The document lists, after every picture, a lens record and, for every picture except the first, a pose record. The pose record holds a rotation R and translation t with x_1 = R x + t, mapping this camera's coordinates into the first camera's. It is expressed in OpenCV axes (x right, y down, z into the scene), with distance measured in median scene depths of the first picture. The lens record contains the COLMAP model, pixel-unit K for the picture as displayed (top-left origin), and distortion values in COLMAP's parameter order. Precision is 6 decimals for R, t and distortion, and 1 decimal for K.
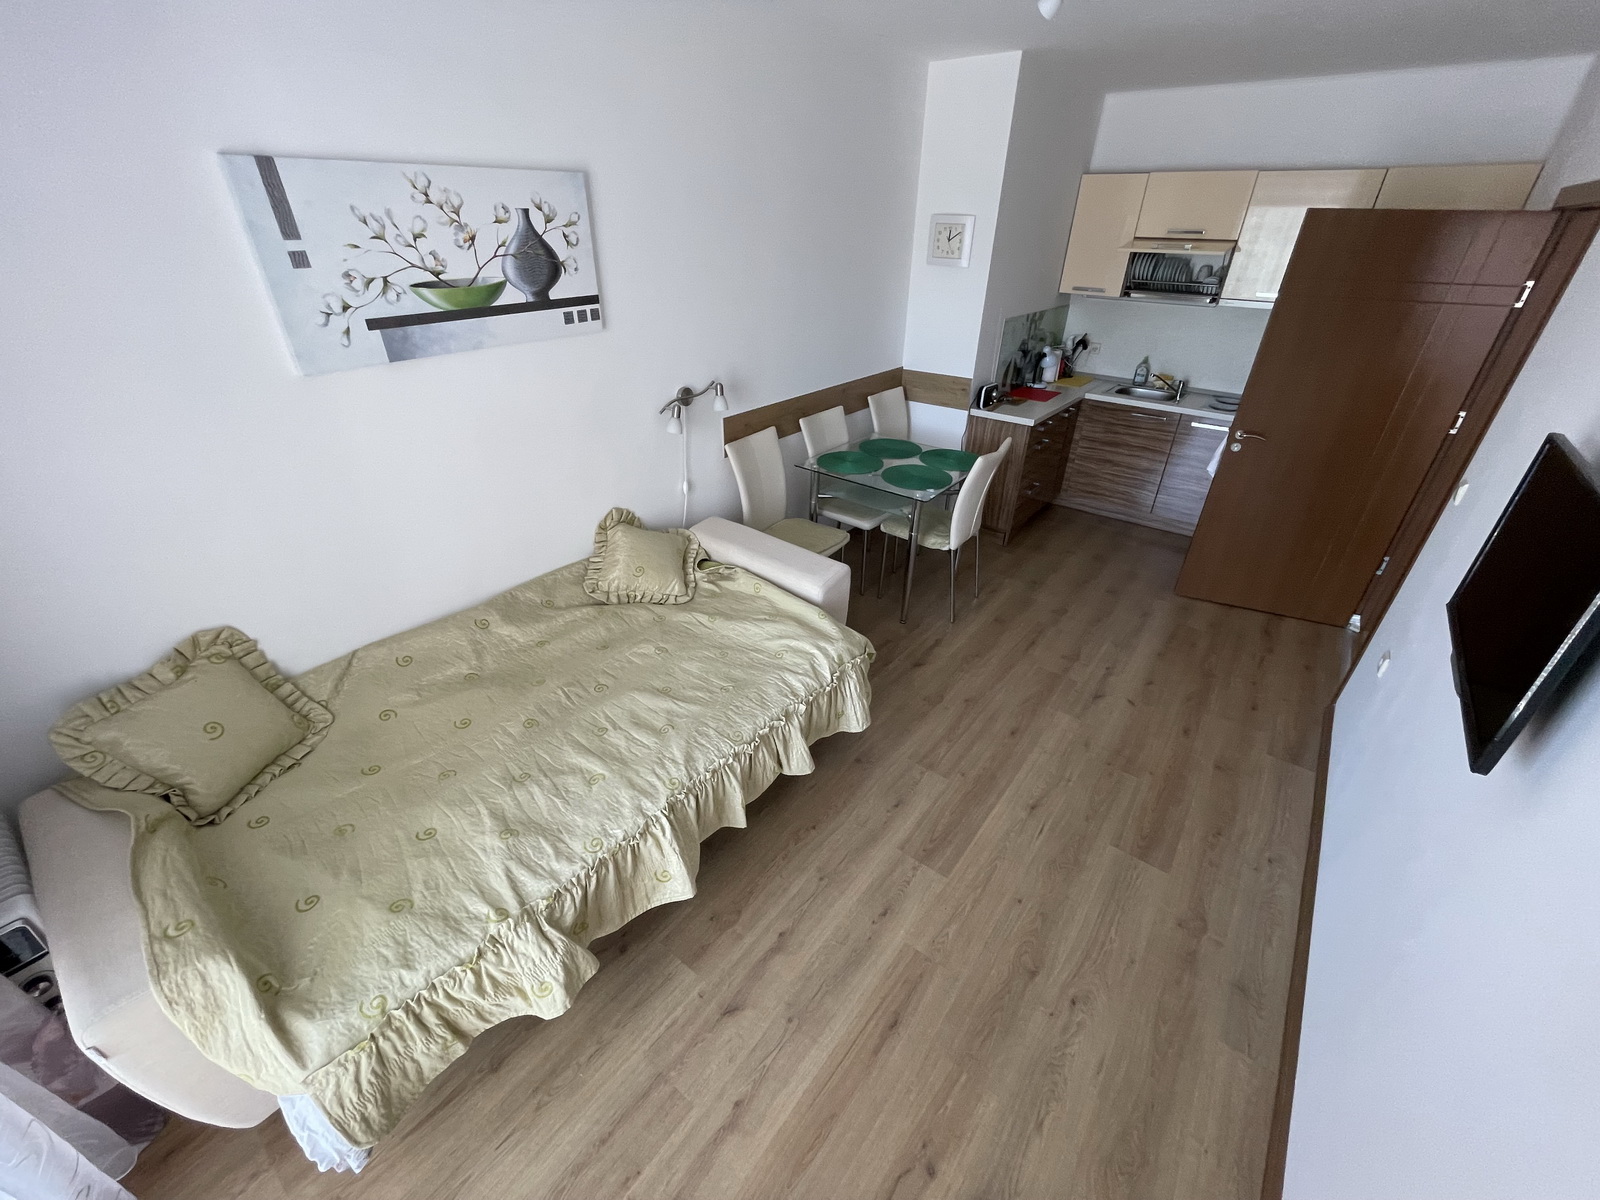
lens RADIAL K [[648.2, 0, 800.0], [0, 648.2, 600.0], [0, 0, 1]] dist [-0.003066, 0.000271]
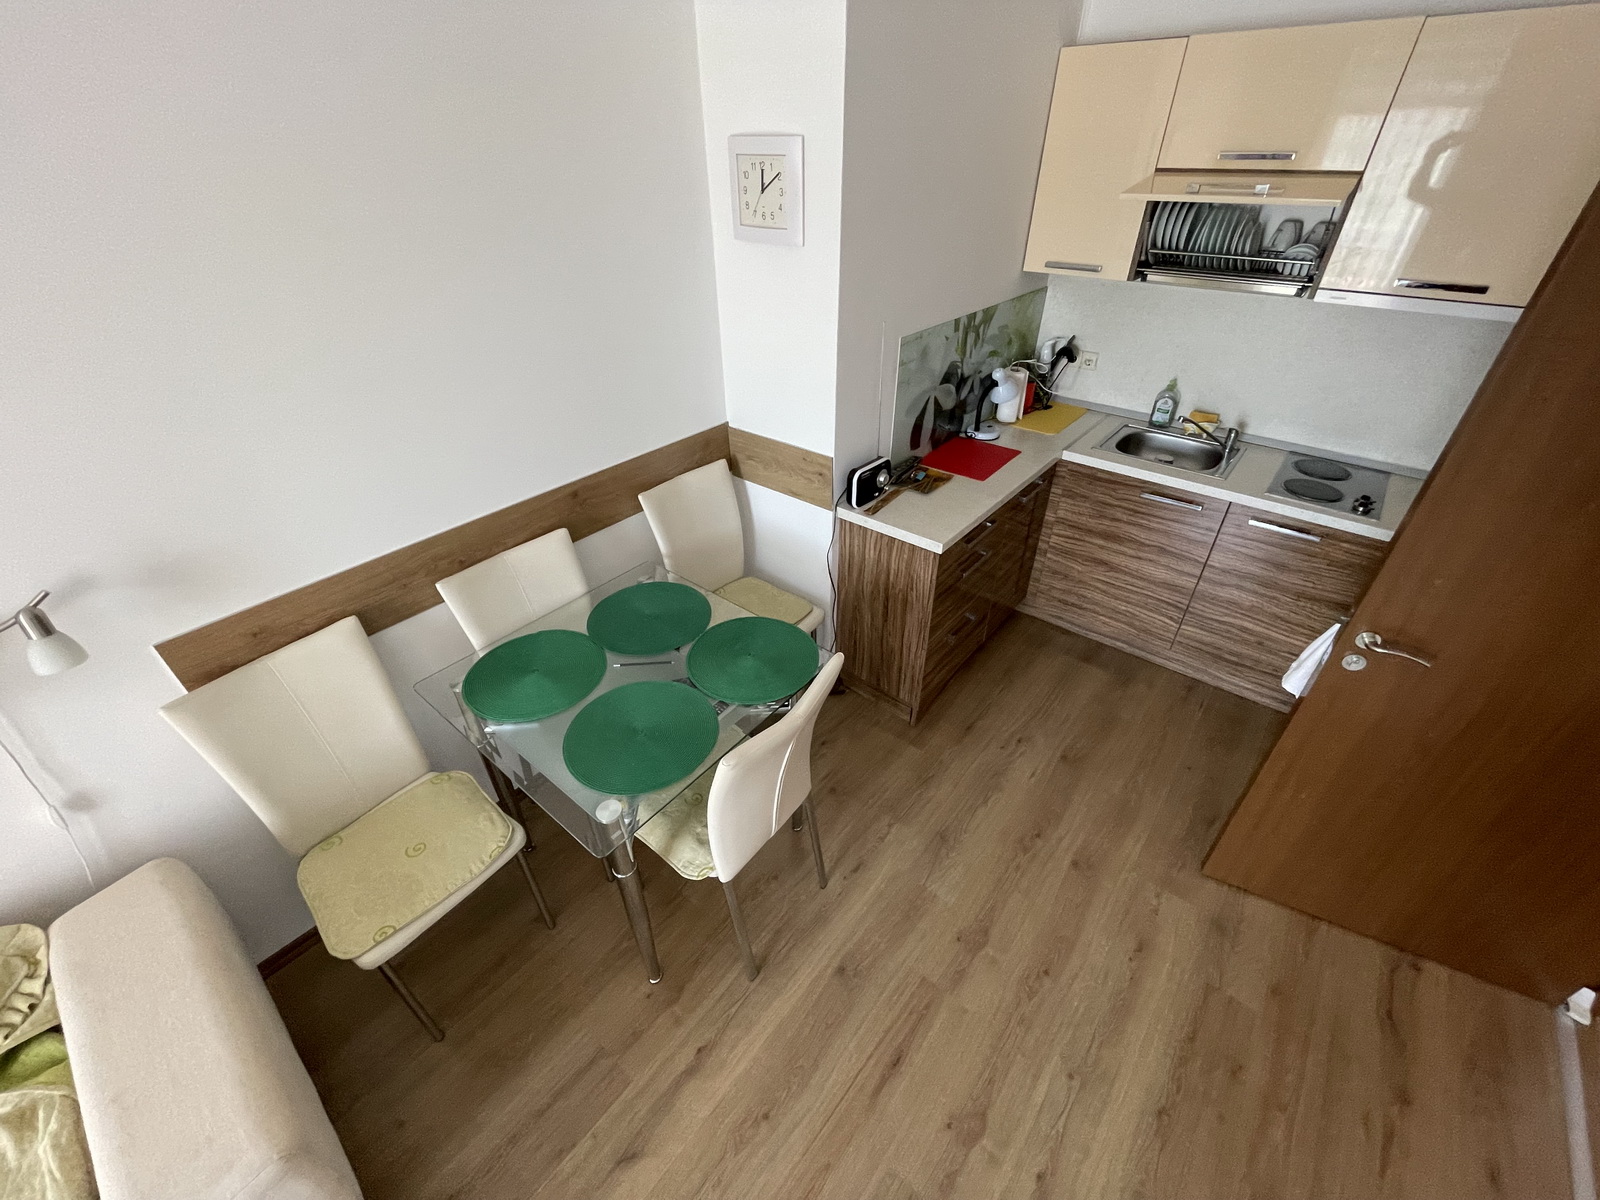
lens RADIAL K [[648.2, 0, 800.0], [0, 648.2, 600.0], [0, 0, 1]] dist [-0.003066, 0.000271]
pose [[0.999222, -0.003206, -0.039311, 0.271377], [0.006310, 0.996848, 0.079082, -0.279324], [0.038934, -0.079269, 0.996093, 0.478346]]
